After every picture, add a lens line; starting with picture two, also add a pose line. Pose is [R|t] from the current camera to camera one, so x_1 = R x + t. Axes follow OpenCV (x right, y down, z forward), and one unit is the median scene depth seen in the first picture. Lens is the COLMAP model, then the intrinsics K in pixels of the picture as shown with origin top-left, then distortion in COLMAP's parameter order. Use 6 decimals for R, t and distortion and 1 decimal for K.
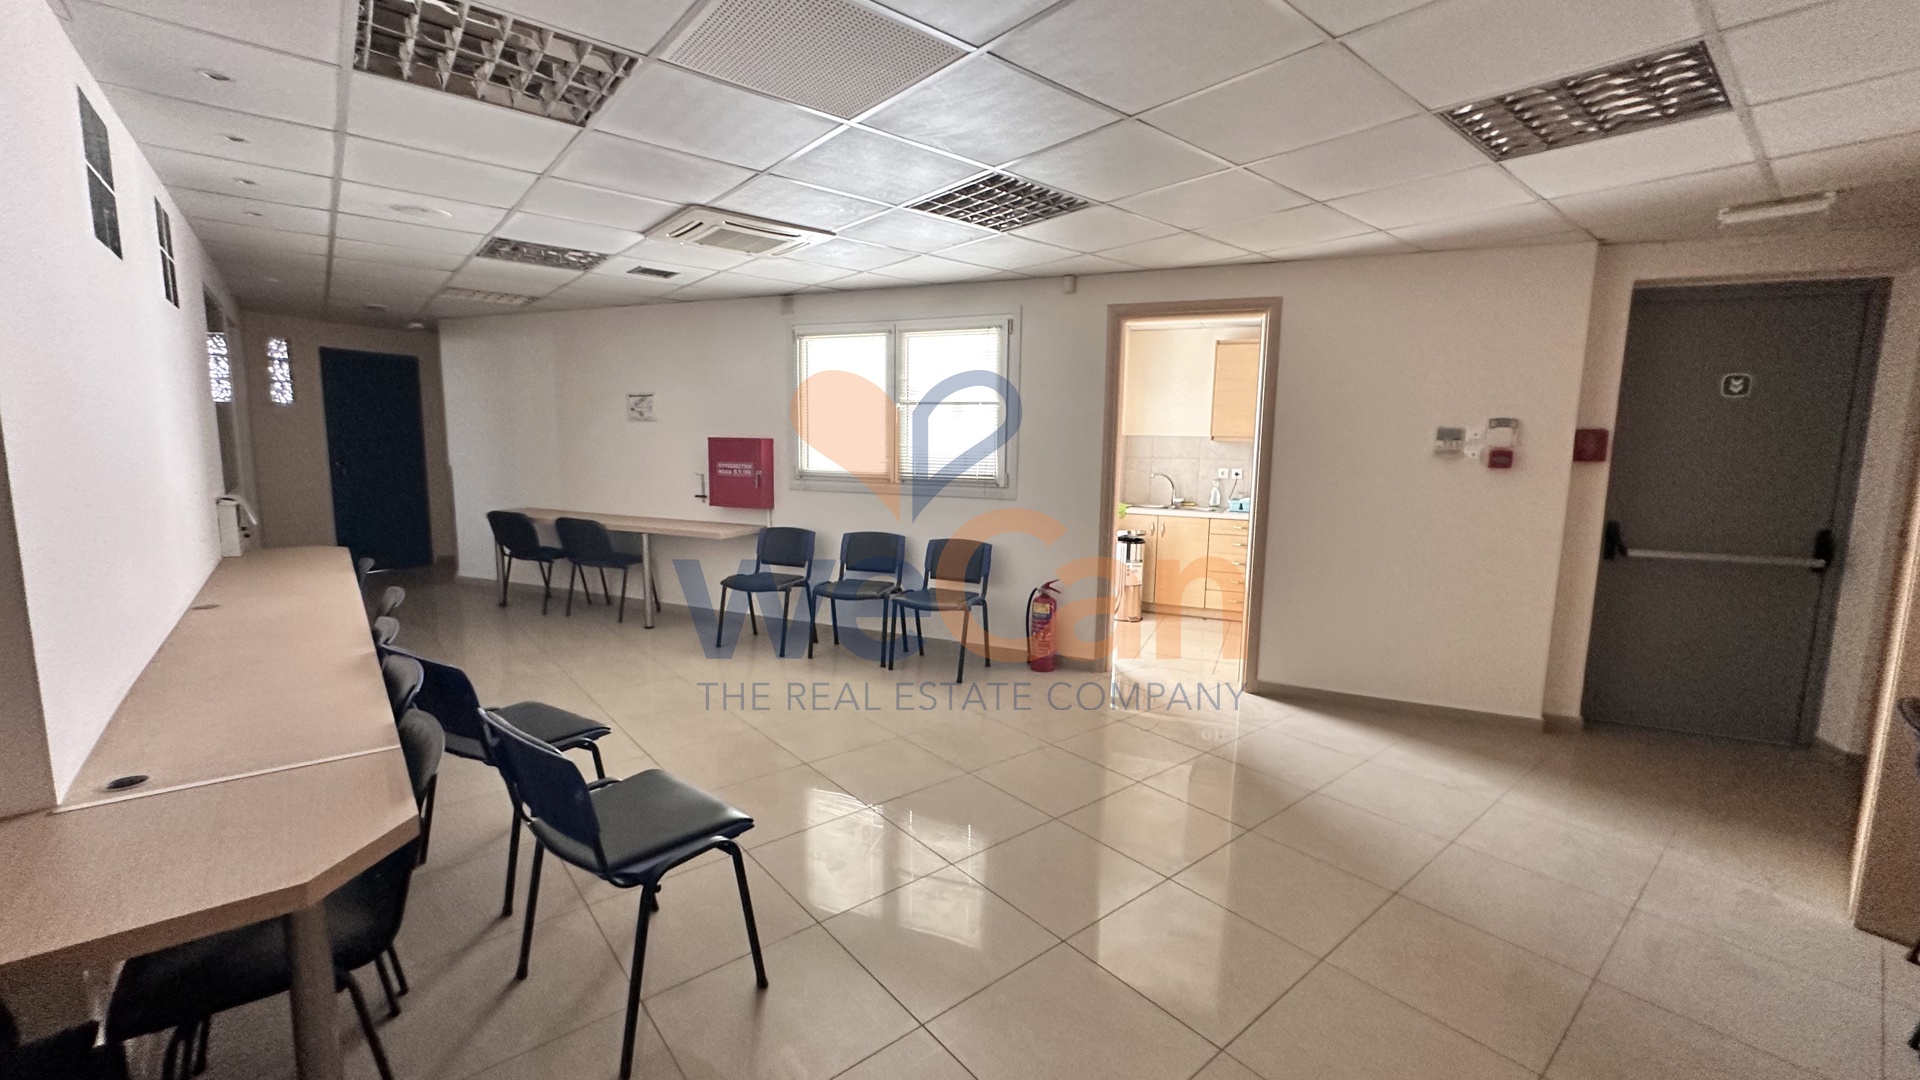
lens RADIAL K [[768.6, 0, 960.0], [0, 768.6, 540.0], [0, 0, 1]] dist [-0.001669, 0.000595]
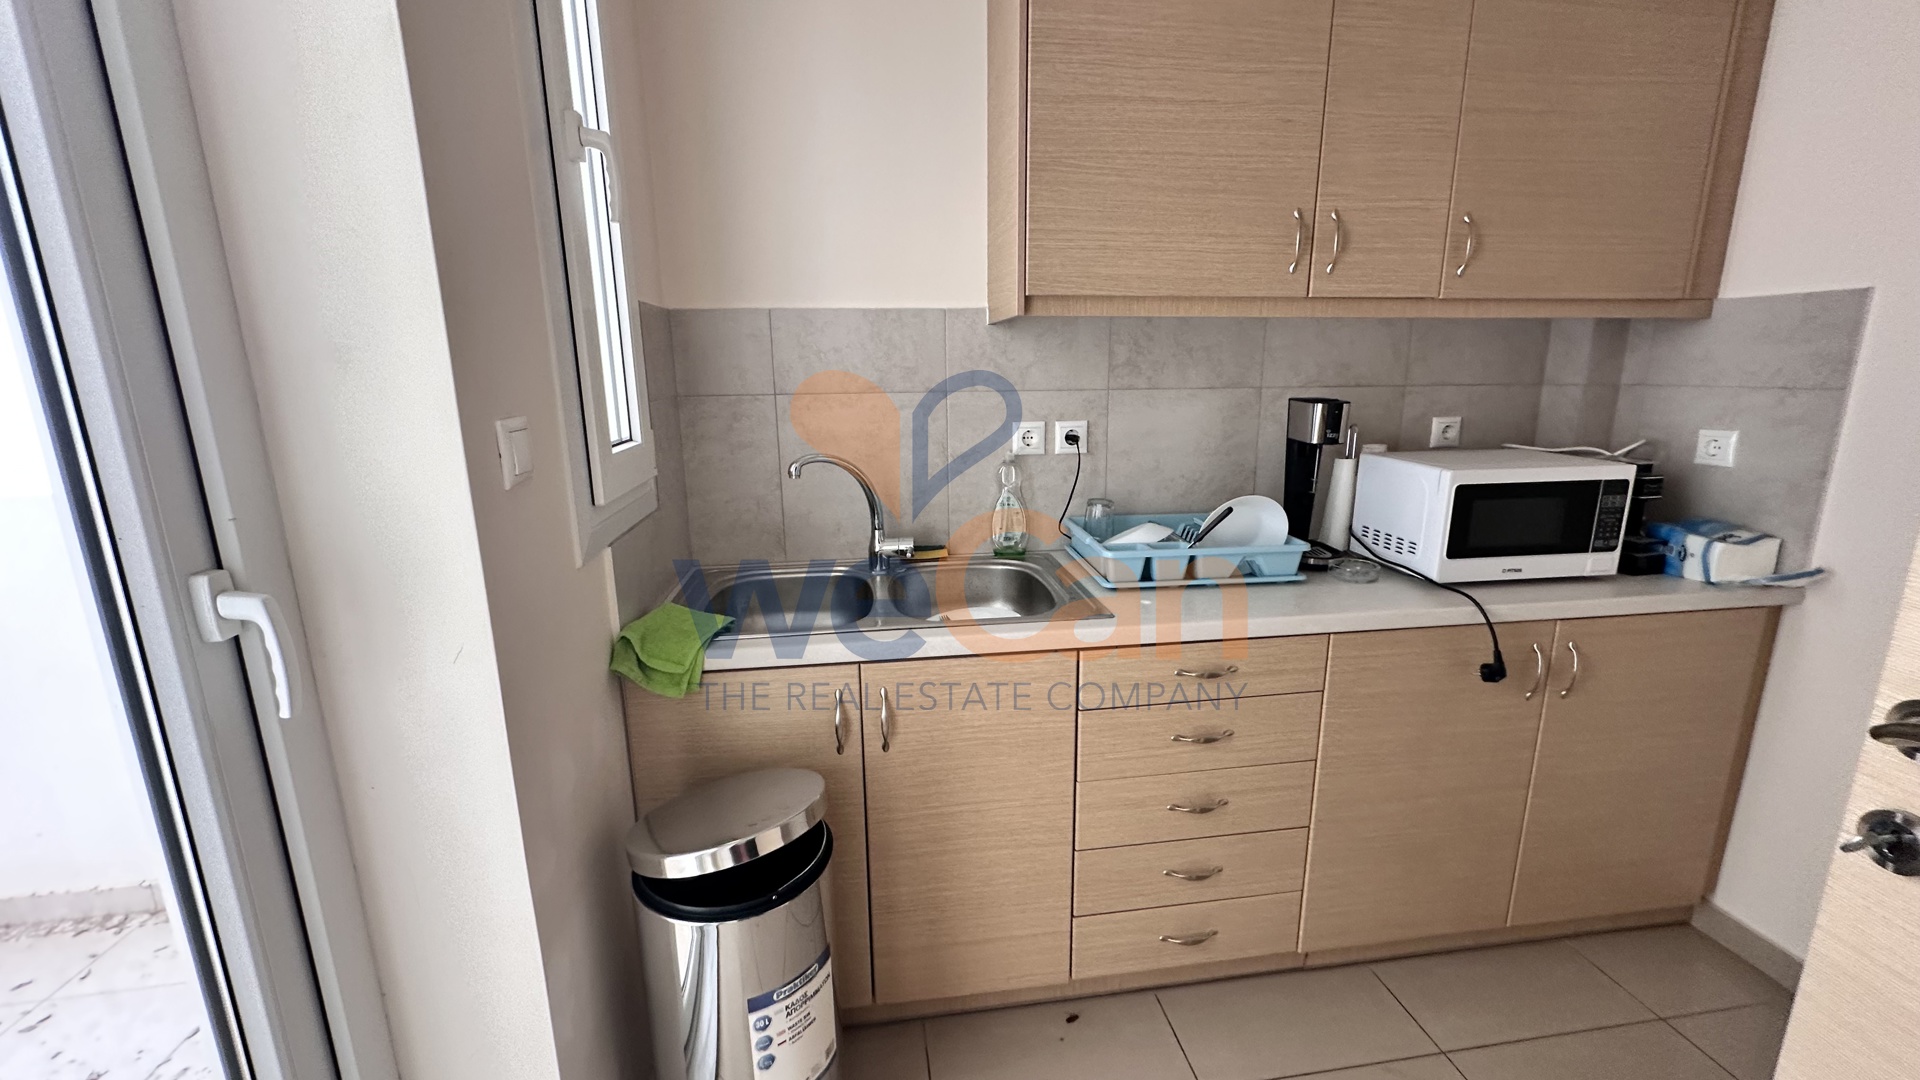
lens RADIAL K [[768.6, 0, 960.0], [0, 768.6, 540.0], [0, 0, 1]] dist [-0.001669, 0.000595]
pose [[0.849197, -0.141253, 0.508834, 0.167999], [0.090076, 0.988186, 0.123993, -0.087420], [-0.520337, -0.059461, 0.851888, 0.766635]]
